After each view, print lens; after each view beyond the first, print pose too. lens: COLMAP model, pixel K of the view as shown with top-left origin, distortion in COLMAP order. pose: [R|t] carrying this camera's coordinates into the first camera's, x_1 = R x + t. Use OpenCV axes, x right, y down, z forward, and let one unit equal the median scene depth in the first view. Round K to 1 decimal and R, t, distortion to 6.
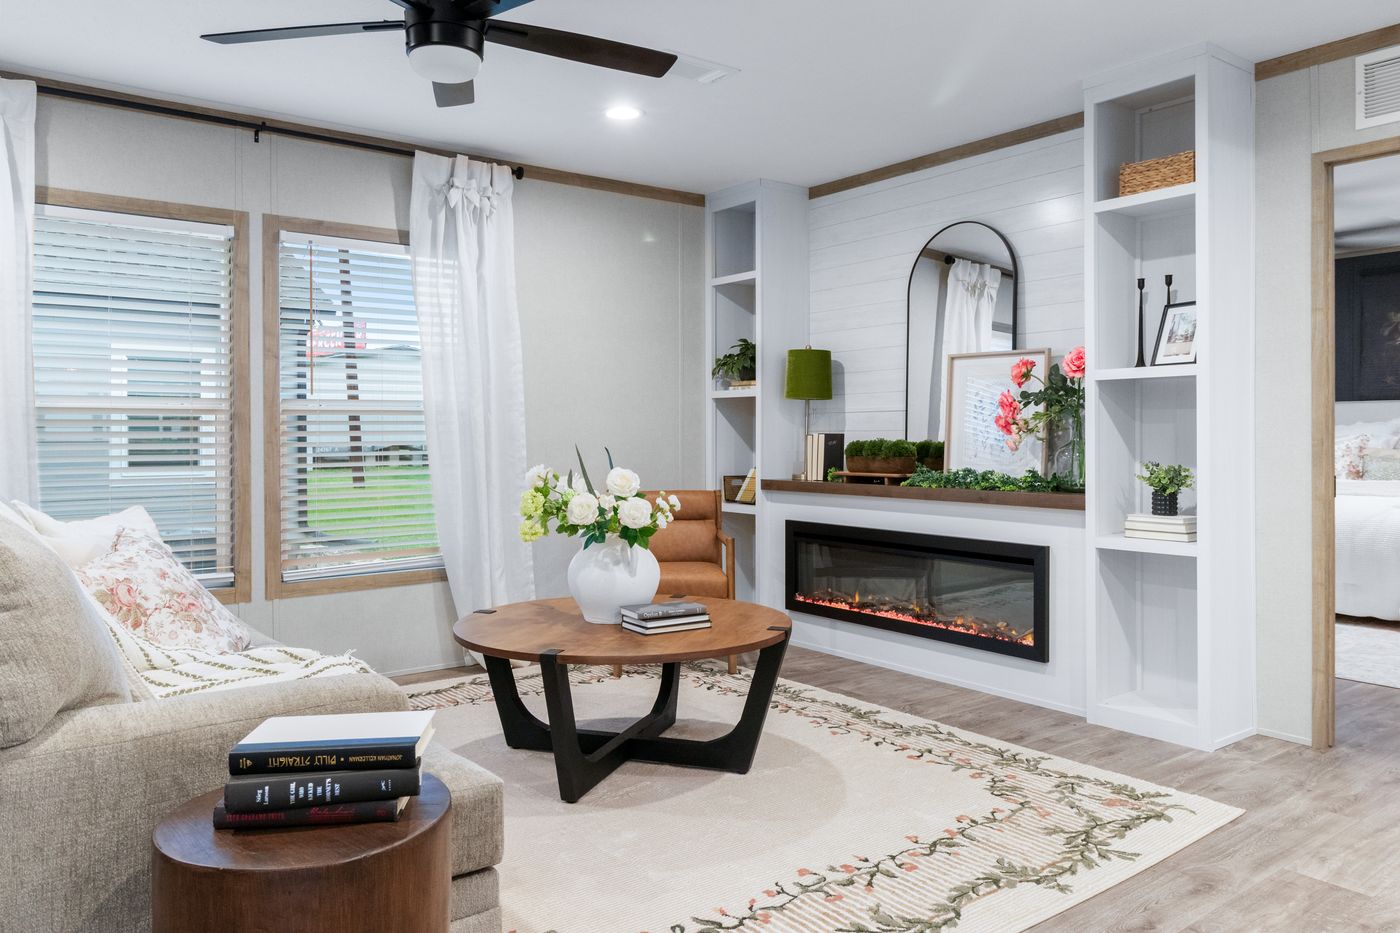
lens RADIAL K [[1007.9, 0, 691.5], [0, 1007.9, 436.5], [0, 0, 1]] dist [-0.001681, 0.004885]
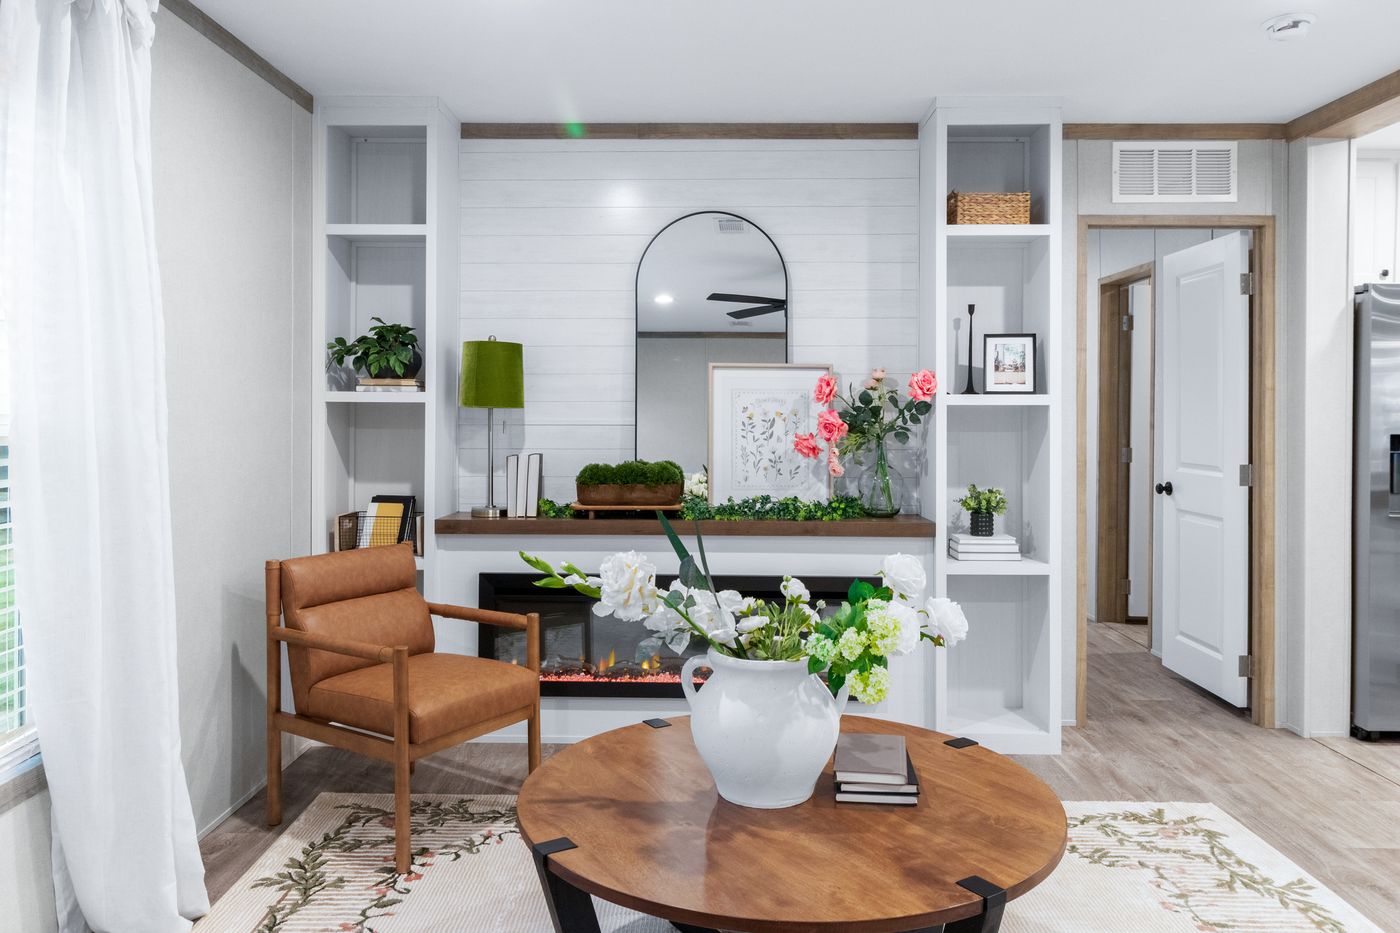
lens RADIAL K [[1007.9, 0, 697.3], [0, 1007.9, 419.7], [0, 0, 1]] dist [-0.001681, 0.004885]
pose [[0.621140, 0.001168, 0.783698, -0.480493], [-0.004423, 0.999988, 0.002015, -0.038586], [-0.783687, -0.004718, 0.621138, 0.531024]]
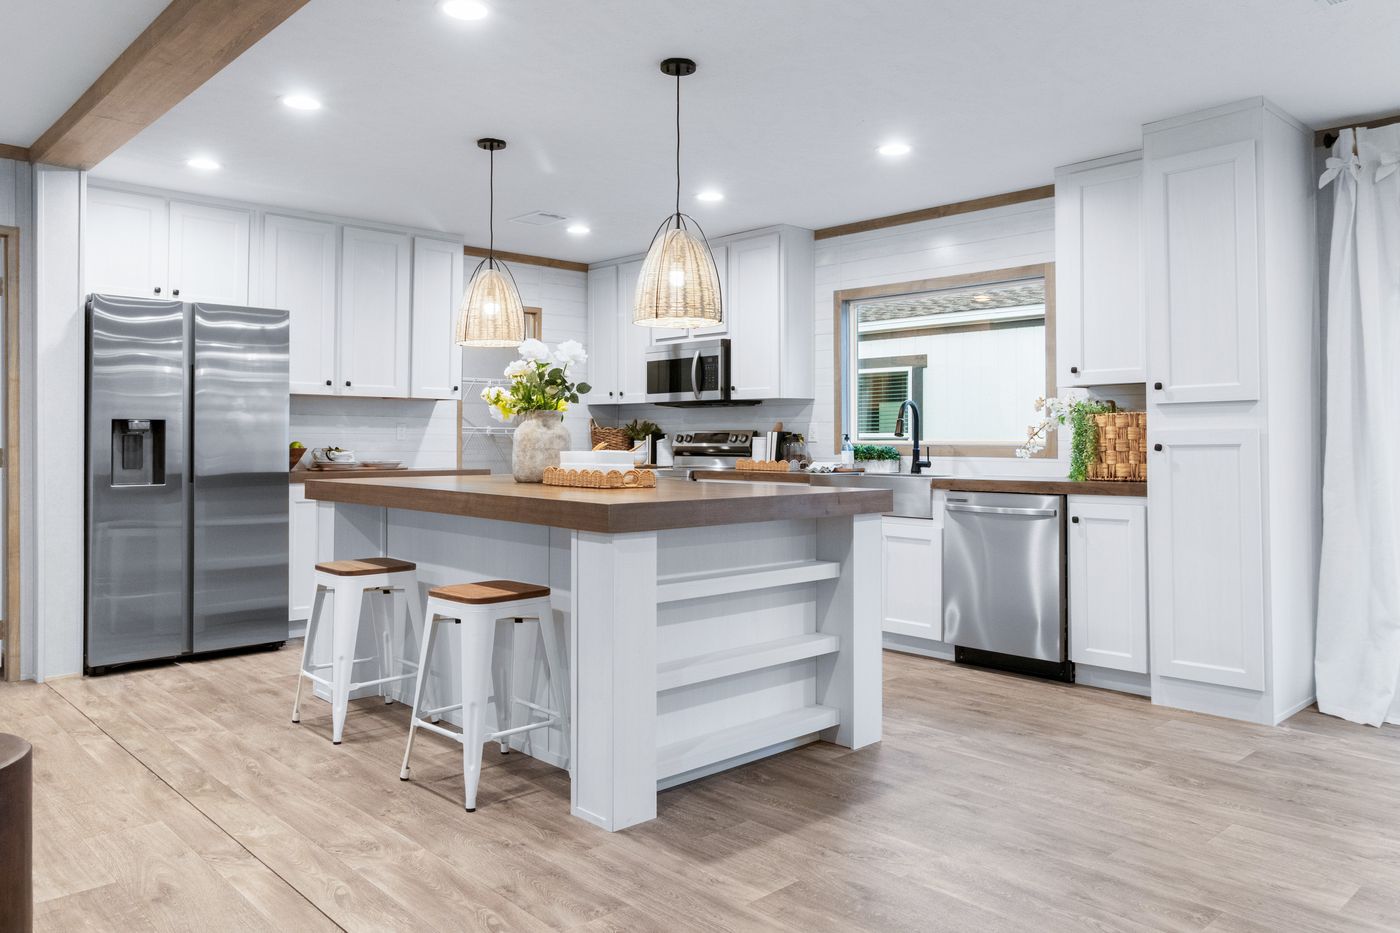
lens RADIAL K [[1007.9, 0, 694.2], [0, 1007.9, 428.7], [0, 0, 1]] dist [-0.001681, 0.004885]
pose [[-0.097213, 0.012869, 0.995180, -0.539859], [0.006619, 0.999903, -0.012284, 0.003495], [-0.995242, 0.005393, -0.097288, 0.066114]]
